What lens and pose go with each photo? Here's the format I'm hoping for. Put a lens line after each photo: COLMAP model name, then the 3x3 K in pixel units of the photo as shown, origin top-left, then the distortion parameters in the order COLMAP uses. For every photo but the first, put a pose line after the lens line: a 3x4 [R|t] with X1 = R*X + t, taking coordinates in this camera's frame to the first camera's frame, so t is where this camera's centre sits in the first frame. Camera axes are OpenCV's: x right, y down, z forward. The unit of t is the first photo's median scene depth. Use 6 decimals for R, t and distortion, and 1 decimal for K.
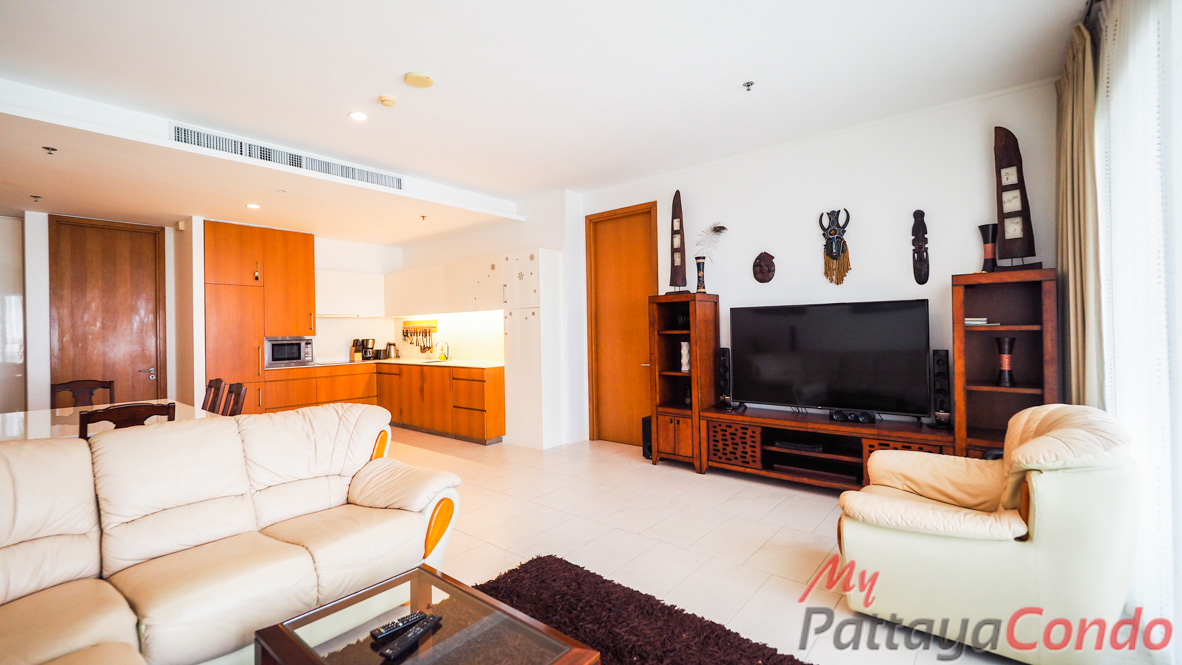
lens RADIAL K [[499.0, 0, 594.0], [0, 499.0, 326.0], [0, 0, 1]] dist [-0.001579, -0.000182]
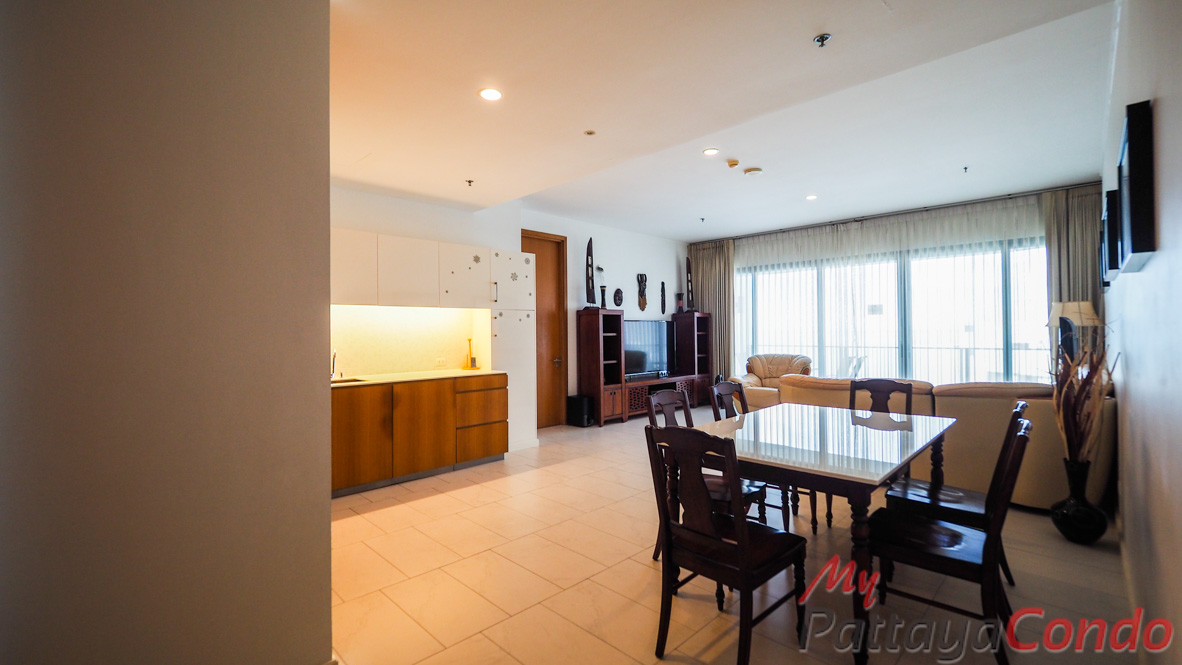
lens RADIAL K [[499.0, 0, 594.0], [0, 499.0, 326.0], [0, 0, 1]] dist [-0.001579, -0.000182]
pose [[0.076808, 0.028414, 0.996641, -0.926081], [-0.000452, 0.999595, -0.028464, 0.020499], [-0.997046, 0.001736, 0.076790, 0.640799]]
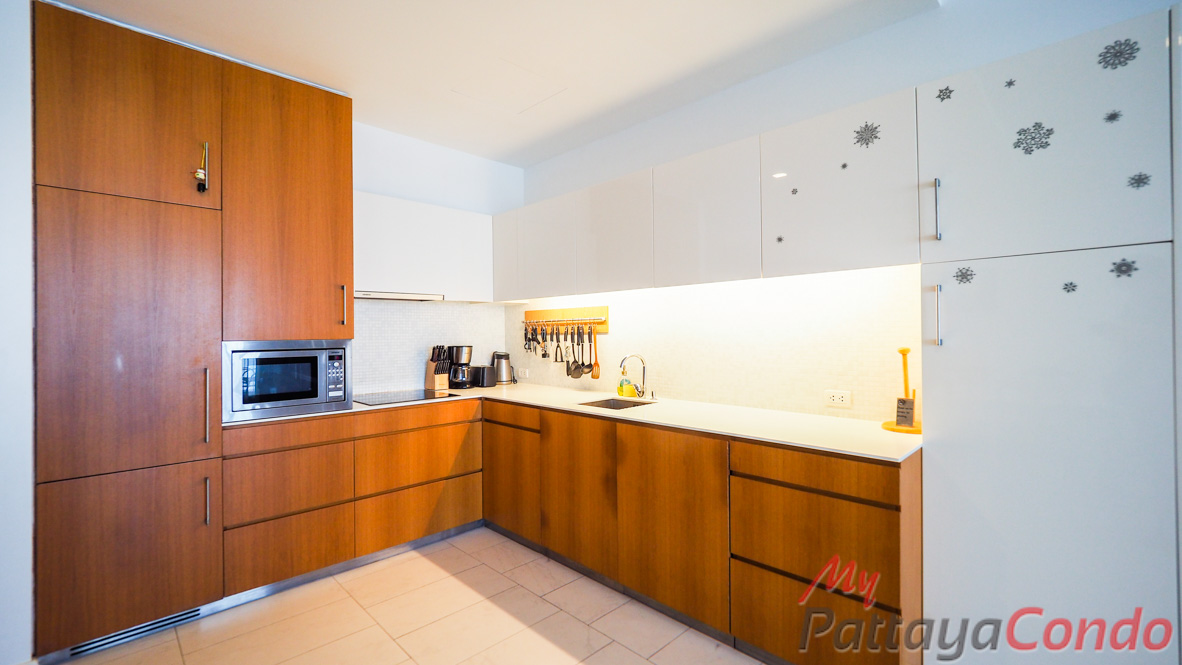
lens RADIAL K [[495.6, 0, 591.0], [0, 495.6, 332.5], [0, 0, 1]] dist [-0.000011, -0.000098]
pose [[0.994900, 0.011312, -0.100233, -0.304950], [-0.010339, 0.999894, 0.010224, 0.007371], [0.100338, -0.009136, 0.994911, 0.581457]]
